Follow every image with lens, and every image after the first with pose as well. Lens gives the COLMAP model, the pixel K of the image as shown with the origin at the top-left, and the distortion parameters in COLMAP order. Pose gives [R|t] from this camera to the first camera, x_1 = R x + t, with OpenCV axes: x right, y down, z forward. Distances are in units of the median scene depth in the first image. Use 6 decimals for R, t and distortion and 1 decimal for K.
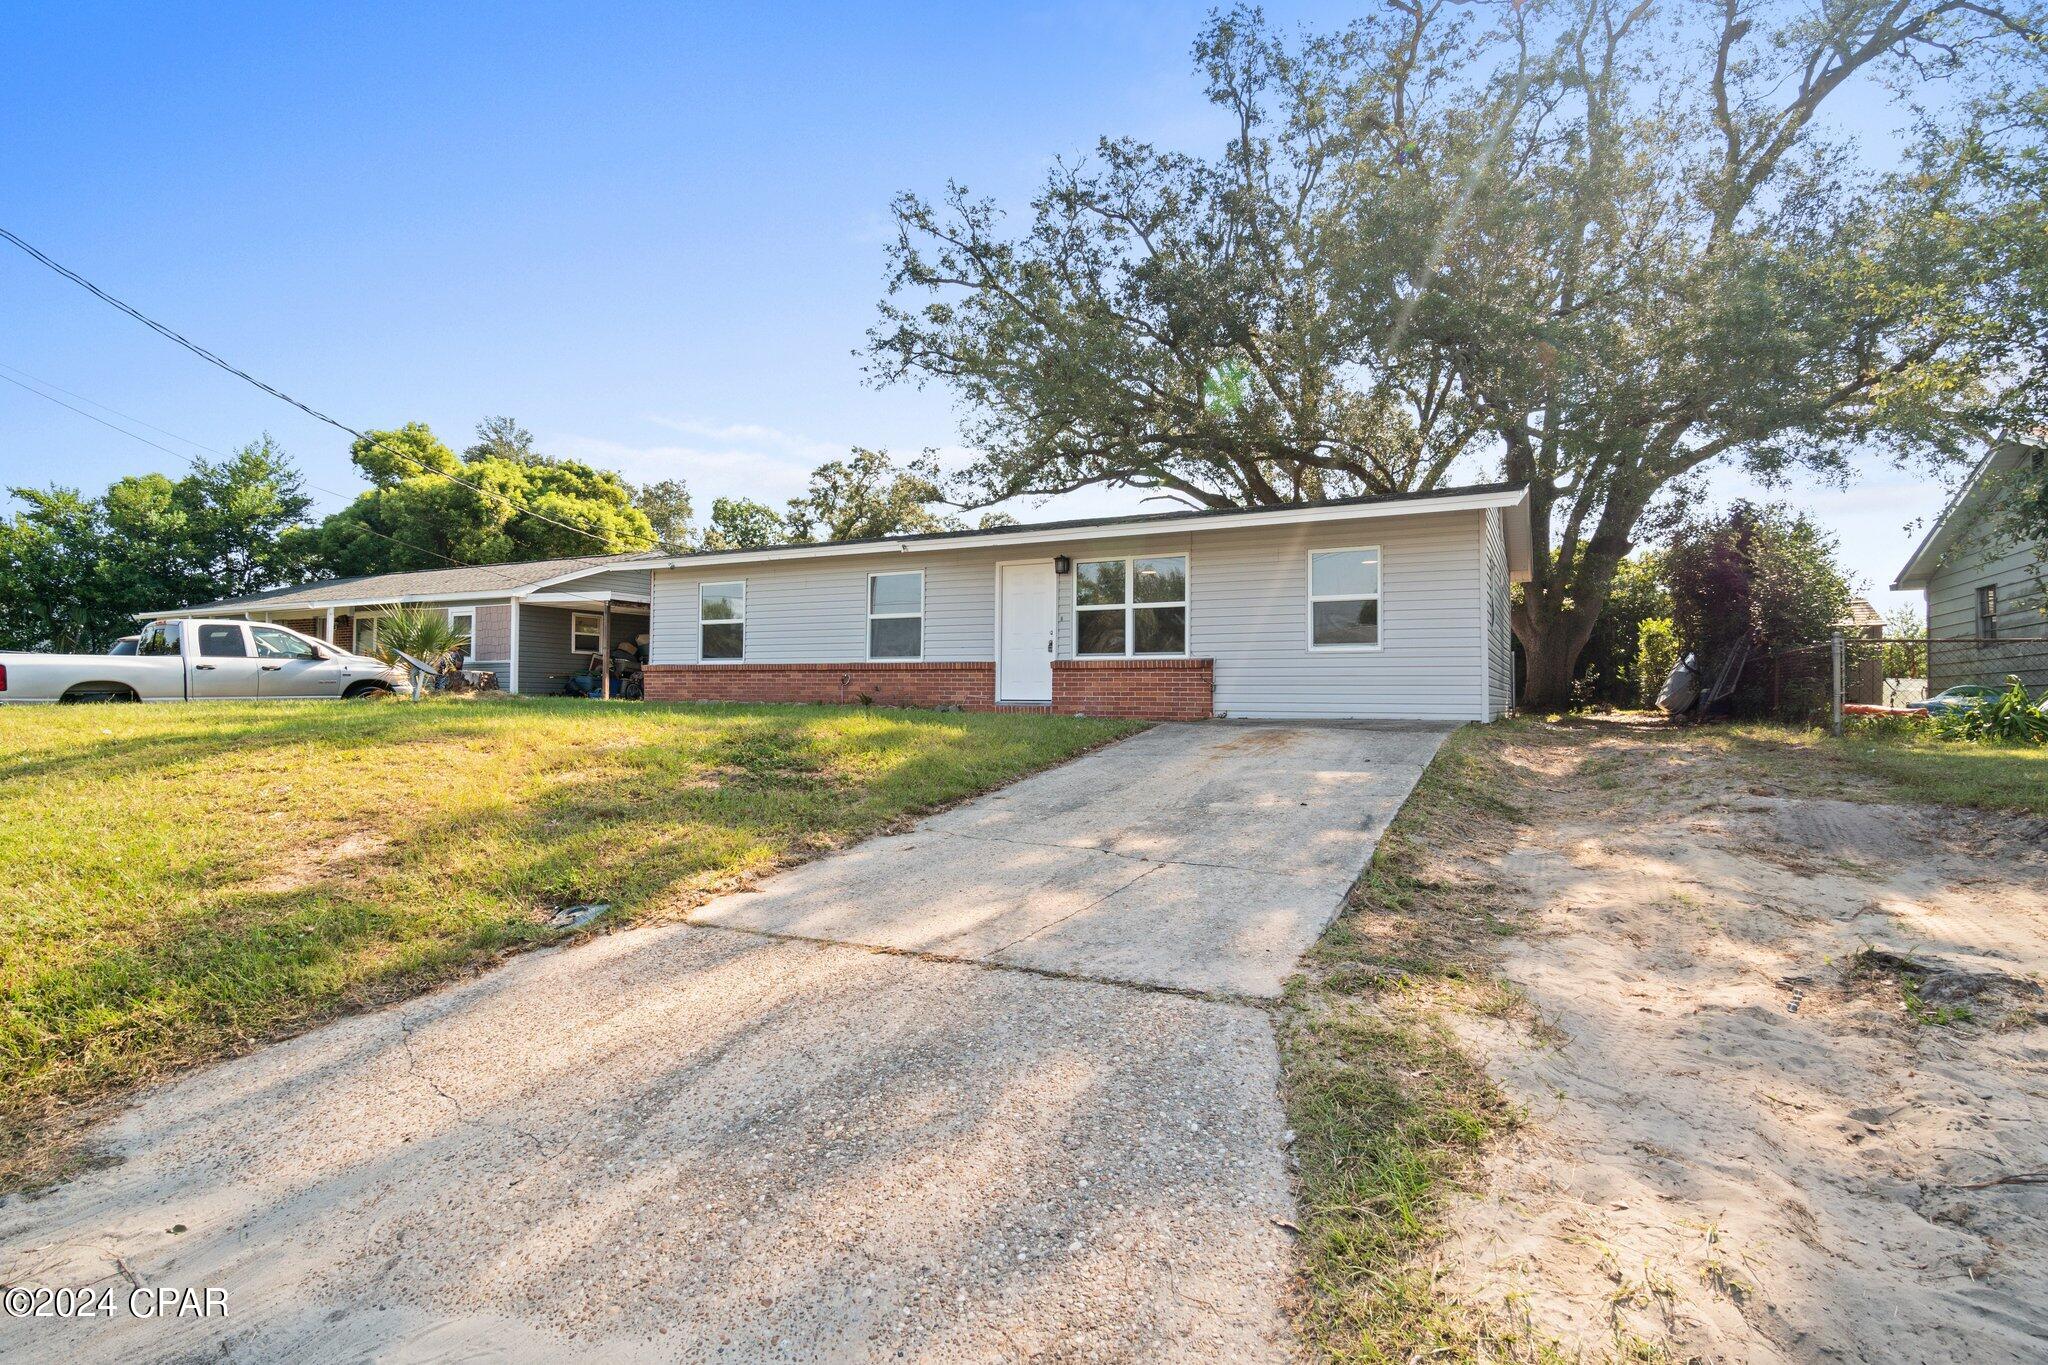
lens RADIAL K [[983.9, 0, 1028.0], [0, 983.9, 681.0], [0, 0, 1]] dist [0.002747, -0.000046]
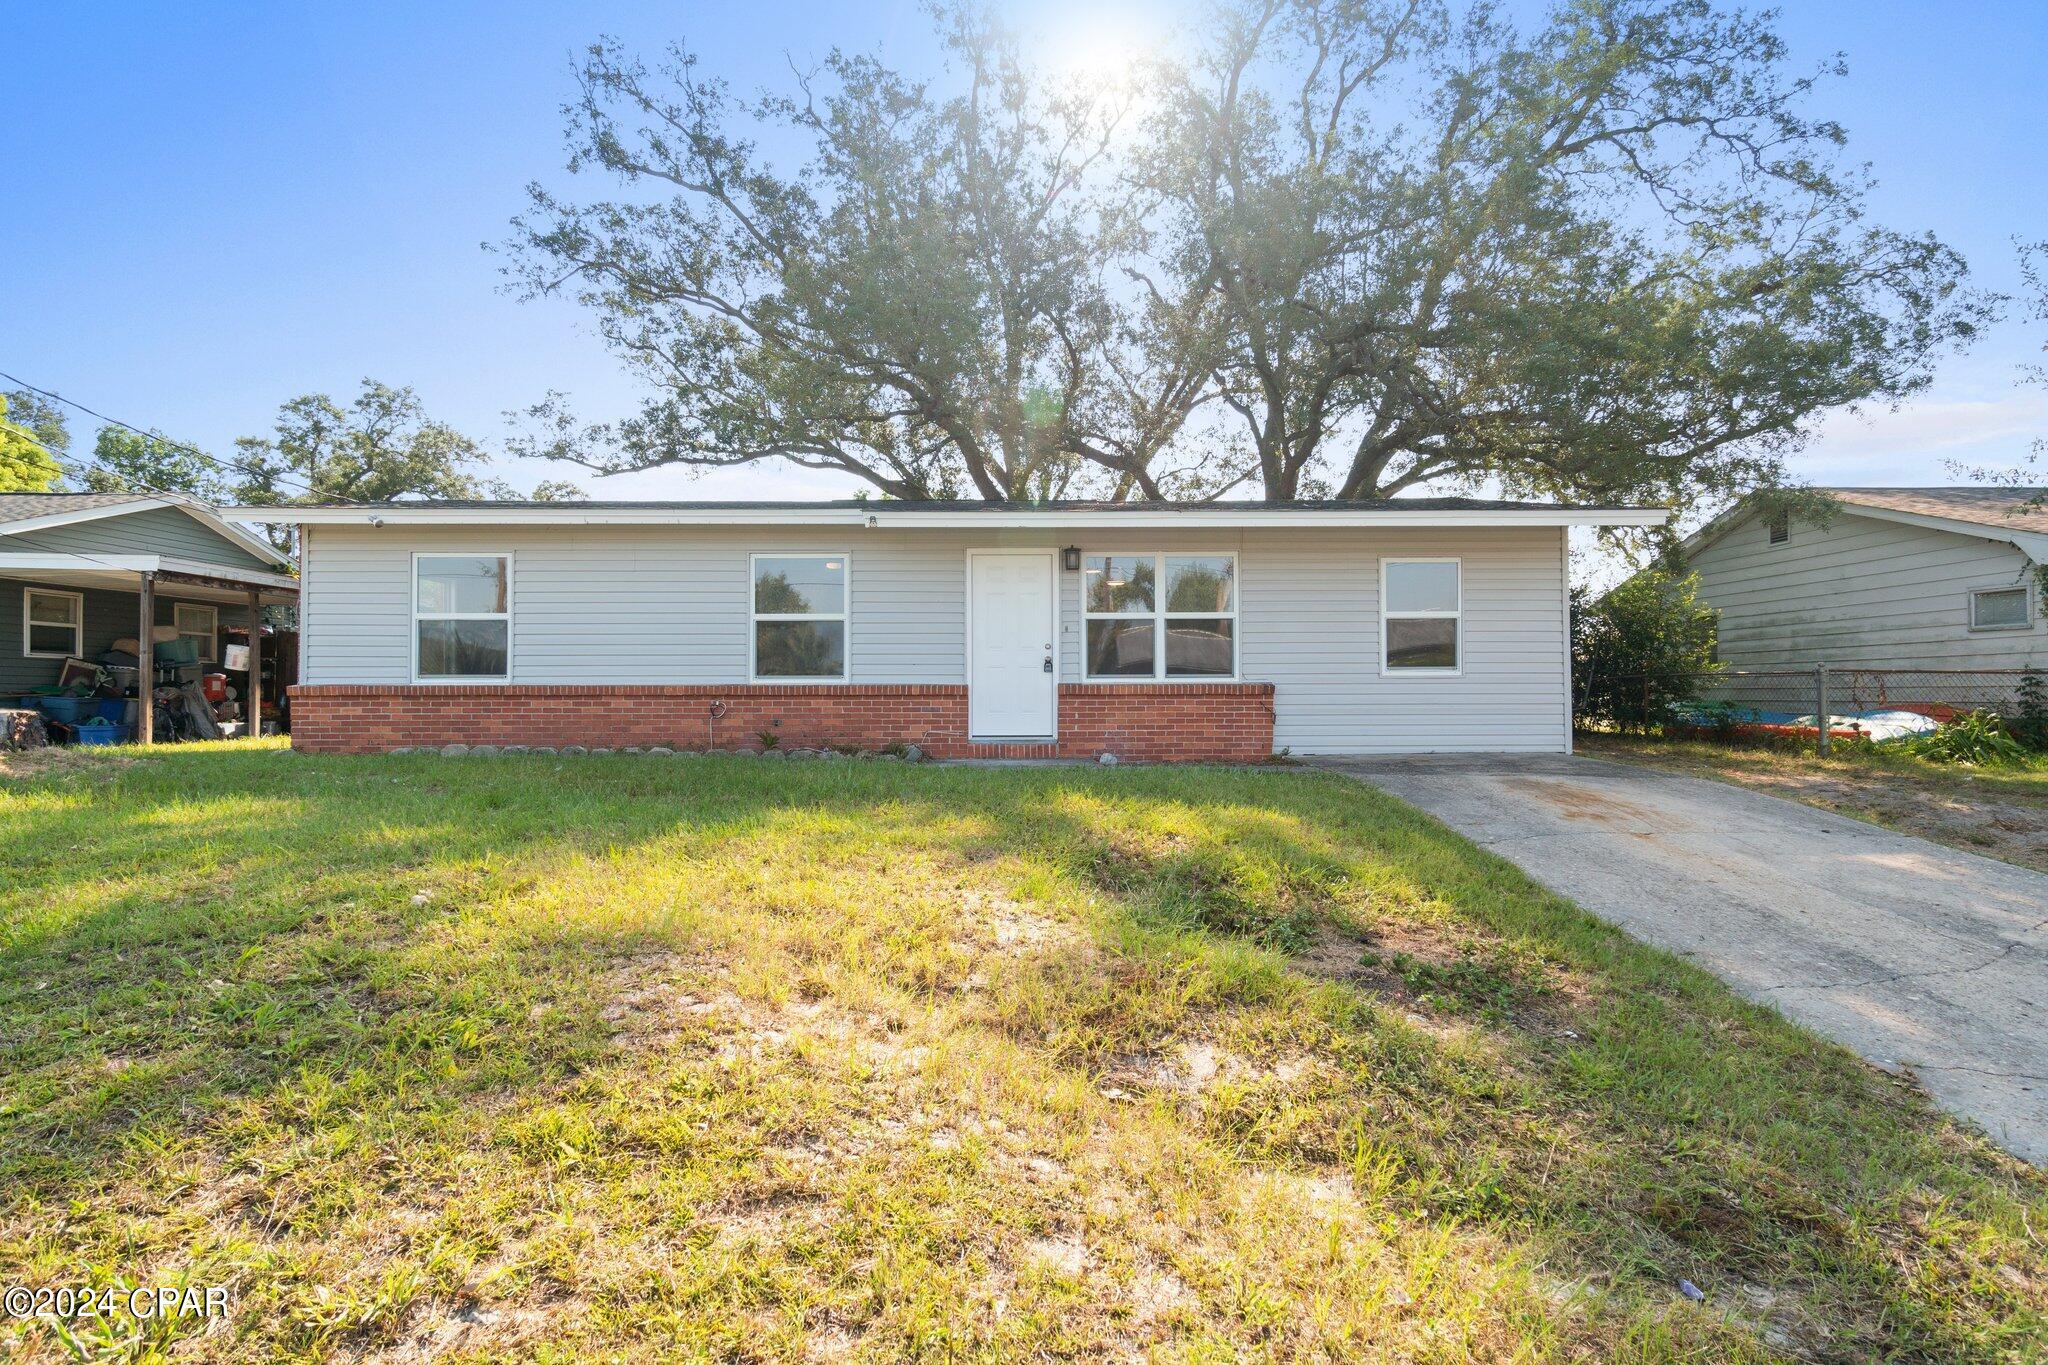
lens RADIAL K [[983.9, 0, 1024.9], [0, 983.9, 680.2], [0, 0, 1]] dist [0.002747, -0.000046]
pose [[0.882454, -0.003974, 0.470382, -0.241359], [0.001601, 0.999984, 0.005444, -0.018982], [-0.470397, -0.004051, 0.882446, 0.233845]]
